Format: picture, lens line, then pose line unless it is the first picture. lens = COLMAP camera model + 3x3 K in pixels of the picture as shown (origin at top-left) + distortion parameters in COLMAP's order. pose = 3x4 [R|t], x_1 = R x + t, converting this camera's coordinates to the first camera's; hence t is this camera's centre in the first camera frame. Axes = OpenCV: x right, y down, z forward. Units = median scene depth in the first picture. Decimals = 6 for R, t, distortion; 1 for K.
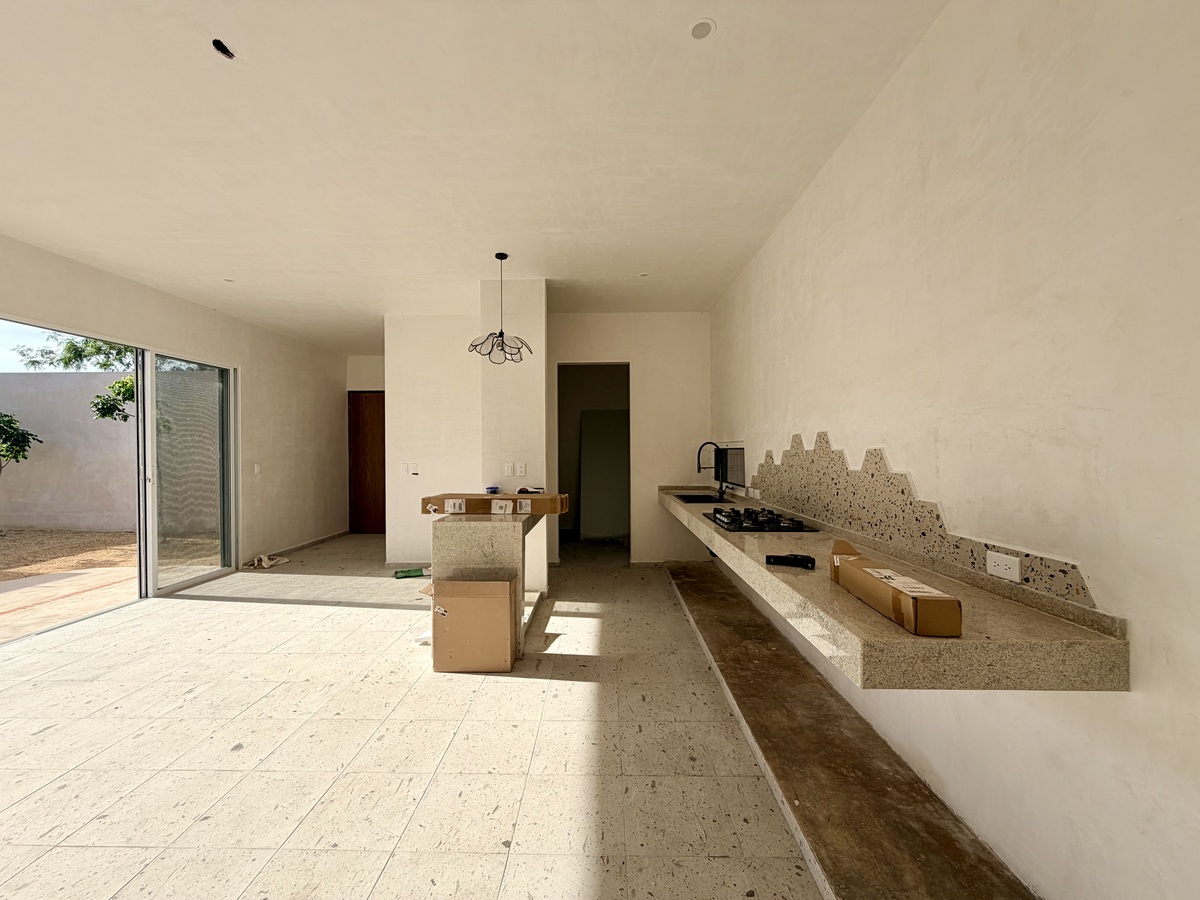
lens RADIAL K [[477.1, 0, 597.6], [0, 477.1, 450.1], [0, 0, 1]] dist [-0.004568, 0.000176]
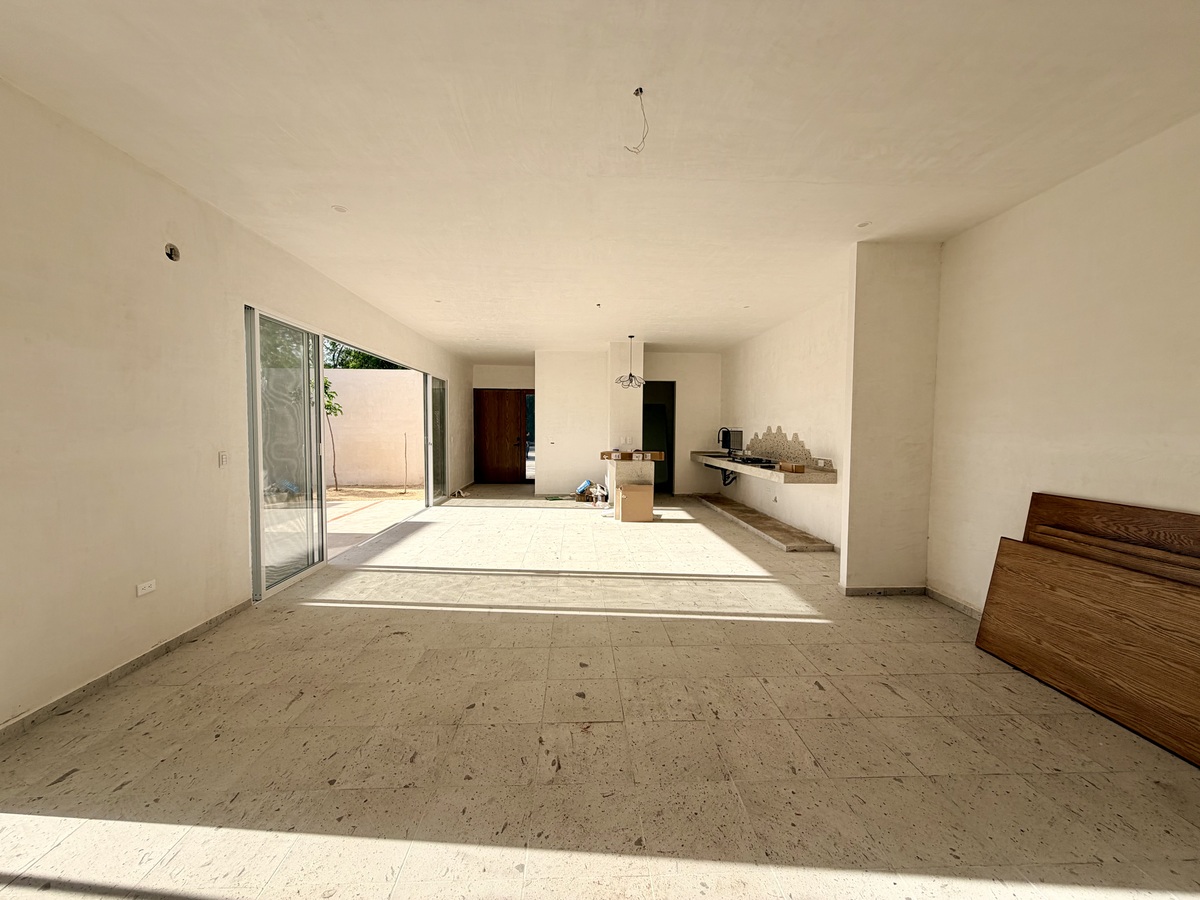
lens RADIAL K [[477.1, 0, 597.4], [0, 477.1, 453.8], [0, 0, 1]] dist [-0.004568, 0.000176]
pose [[0.997741, 0.009019, 0.066568, -0.530164], [-0.012591, 0.998492, 0.053432, -0.009890], [-0.065985, -0.054149, 0.996350, -1.179407]]
